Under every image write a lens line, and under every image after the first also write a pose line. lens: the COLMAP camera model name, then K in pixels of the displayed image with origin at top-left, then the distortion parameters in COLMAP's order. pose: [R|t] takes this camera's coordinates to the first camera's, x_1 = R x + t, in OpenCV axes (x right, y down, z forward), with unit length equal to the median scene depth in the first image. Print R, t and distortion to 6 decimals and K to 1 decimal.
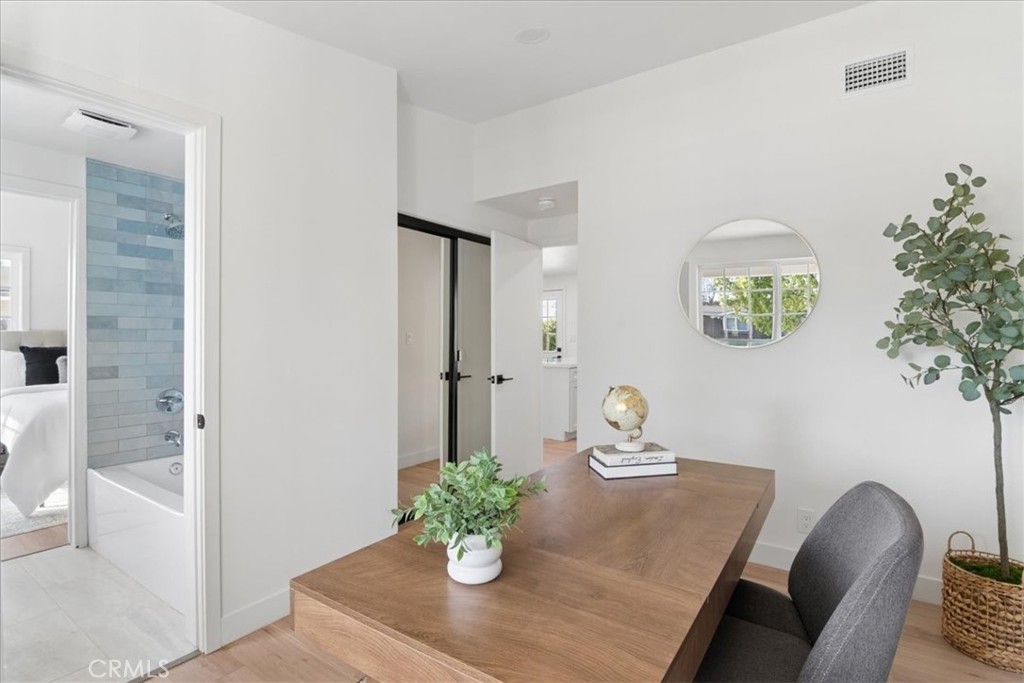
lens RADIAL K [[491.7, 0, 509.2], [0, 491.7, 335.3], [0, 0, 1]] dist [-0.000386, -0.007393]
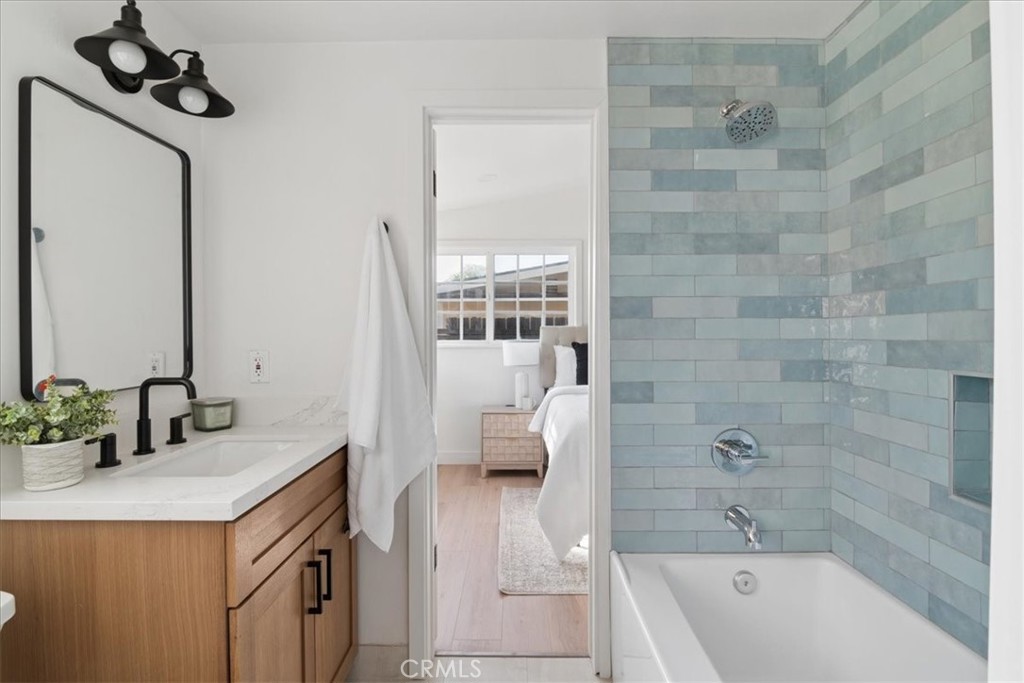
lens RADIAL K [[491.7, 0, 510.3], [0, 491.7, 332.1], [0, 0, 1]] dist [-0.000386, -0.007393]
pose [[0.557621, -0.001002, -0.830095, -0.396086], [0.005126, 0.999984, 0.002236, 0.001758], [0.830080, -0.005501, 0.557617, 0.517698]]
